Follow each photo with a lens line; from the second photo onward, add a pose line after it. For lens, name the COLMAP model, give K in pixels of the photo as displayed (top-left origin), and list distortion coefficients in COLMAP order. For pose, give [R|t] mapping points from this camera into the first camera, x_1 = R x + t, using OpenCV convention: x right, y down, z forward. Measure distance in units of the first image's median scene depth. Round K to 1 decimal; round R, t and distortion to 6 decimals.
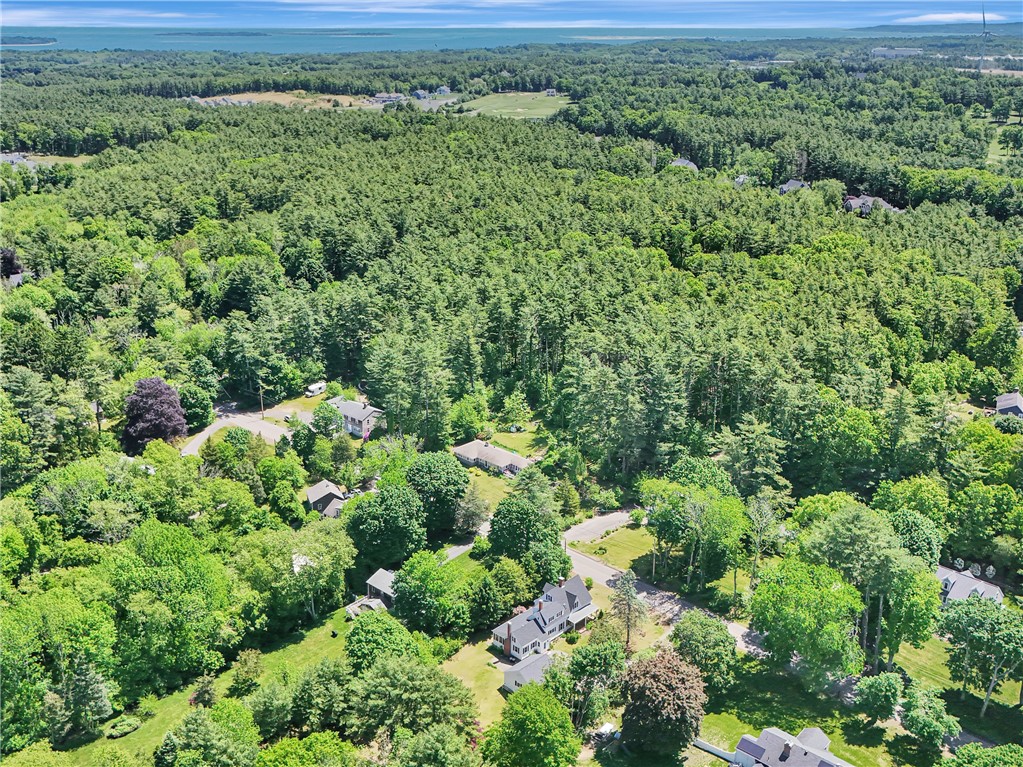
lens RADIAL K [[962.2, 0, 511.5], [0, 962.2, 383.5], [0, 0, 1]] dist [0.080062, 0.001386]
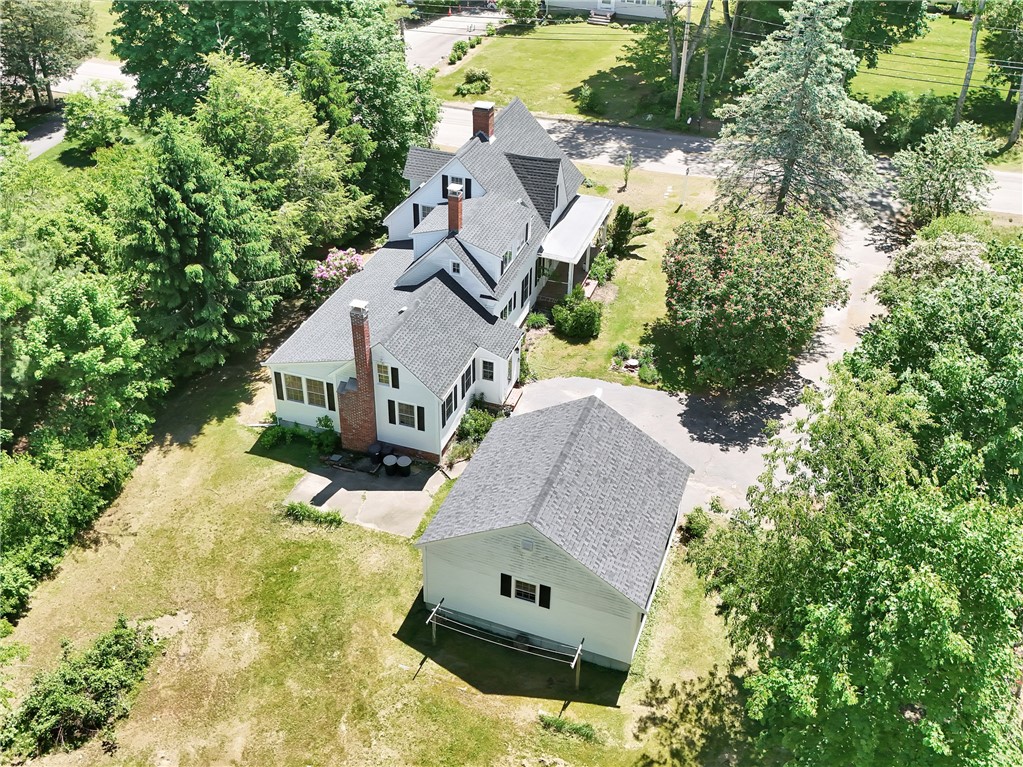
lens RADIAL K [[962.2, 0, 511.5], [0, 962.2, 383.5], [0, 0, 1]] dist [0.080062, 0.001386]
pose [[0.909988, -0.235573, 0.341214, -0.044000], [0.129838, 0.943435, 0.305078, 0.197406], [-0.393782, -0.233314, 0.889101, 0.771234]]
